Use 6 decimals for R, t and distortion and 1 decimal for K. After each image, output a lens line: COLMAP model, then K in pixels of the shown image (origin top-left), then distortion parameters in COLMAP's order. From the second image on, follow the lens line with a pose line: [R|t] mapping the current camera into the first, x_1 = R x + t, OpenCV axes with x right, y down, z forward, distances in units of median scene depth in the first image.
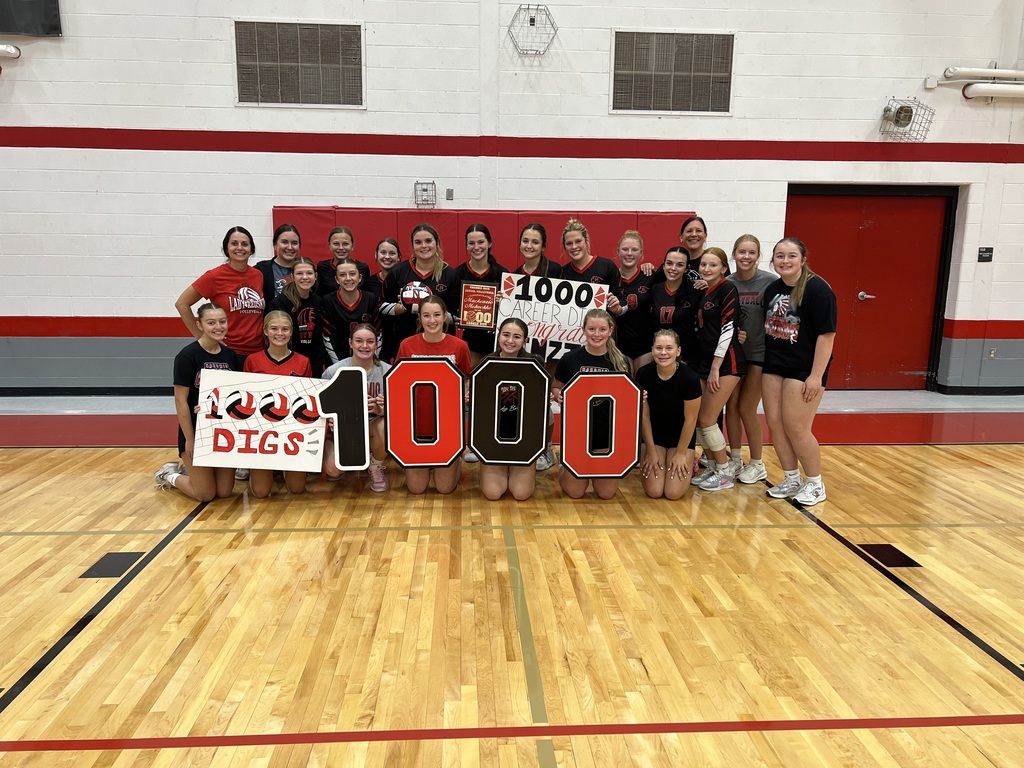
lens RADIAL K [[773.2, 0, 512.0], [0, 773.2, 384.0], [0, 0, 1]] dist [0.006089, -0.006215]
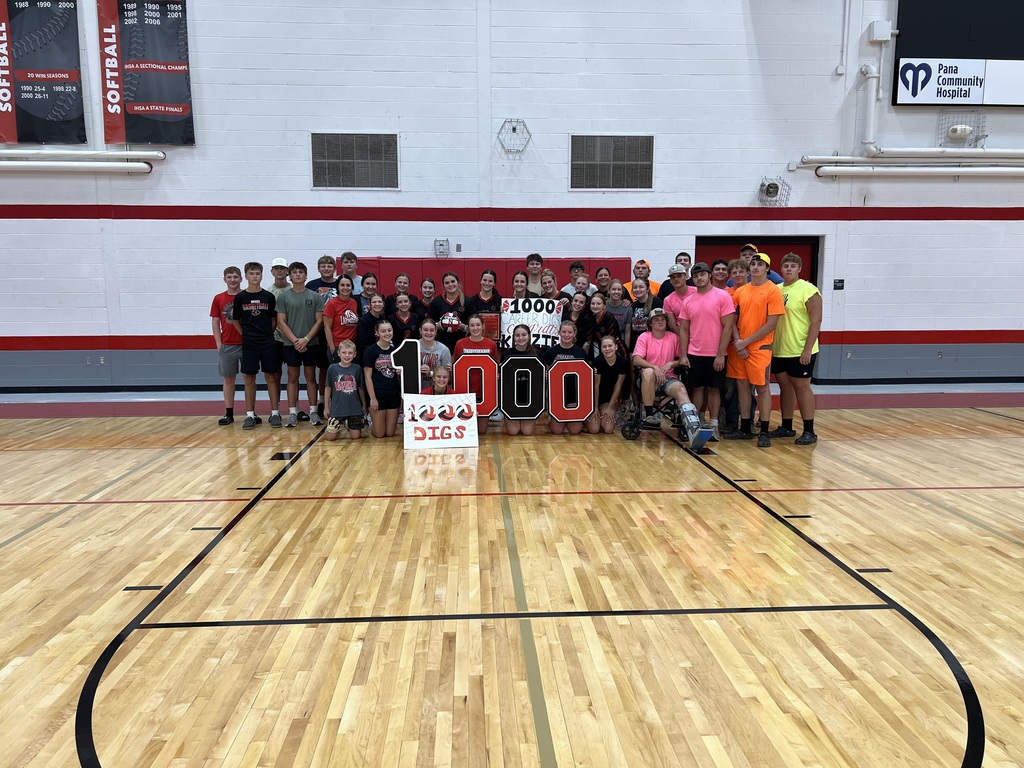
lens RADIAL K [[773.2, 0, 512.0], [0, 773.2, 384.0], [0, 0, 1]] dist [0.006089, -0.006215]
pose [[0.999822, -0.013768, 0.012862, -0.003475], [0.014281, 0.999071, -0.040661, 0.072525], [-0.012291, 0.040837, 0.999090, -0.455993]]
